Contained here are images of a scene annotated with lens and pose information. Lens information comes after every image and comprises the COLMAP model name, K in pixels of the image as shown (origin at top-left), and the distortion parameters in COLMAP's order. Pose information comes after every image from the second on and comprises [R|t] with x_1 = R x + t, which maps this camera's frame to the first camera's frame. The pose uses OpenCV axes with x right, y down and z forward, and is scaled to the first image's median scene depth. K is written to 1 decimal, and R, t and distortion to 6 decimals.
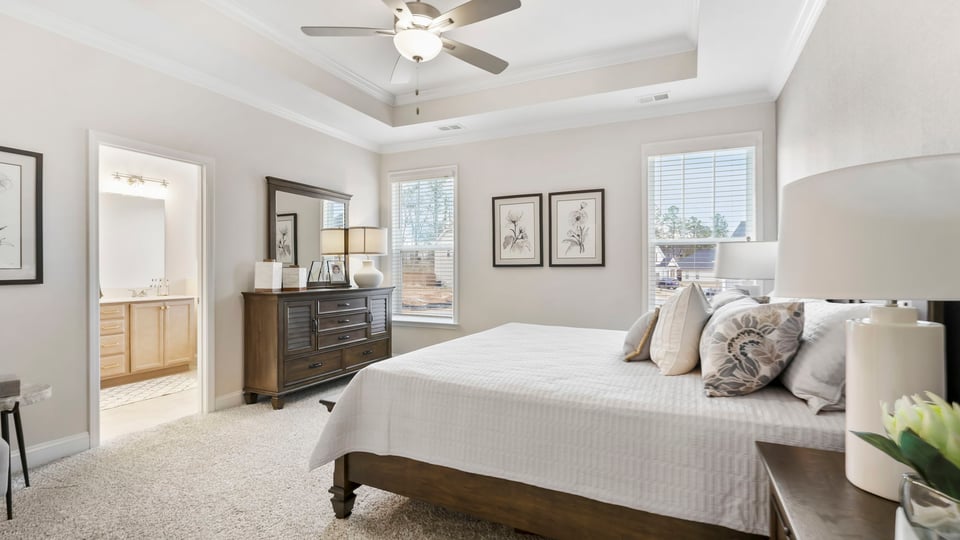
lens RADIAL K [[447.5, 0, 480.0], [0, 447.5, 270.0], [0, 0, 1]] dist [0.000368, 0.000081]
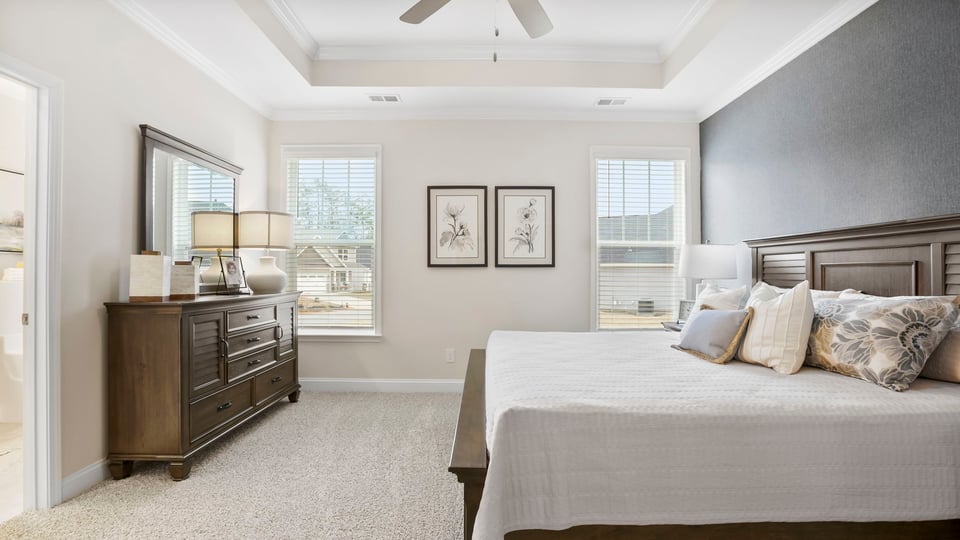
lens RADIAL K [[452.0, 0, 480.0], [0, 452.0, 270.0], [0, 0, 1]] dist [-0.049528, 0.014583]
pose [[0.901090, 0.005466, 0.433597, -0.281573], [-0.002005, 0.999962, -0.008439, 0.006940], [-0.433627, 0.006735, 0.901067, 0.189867]]
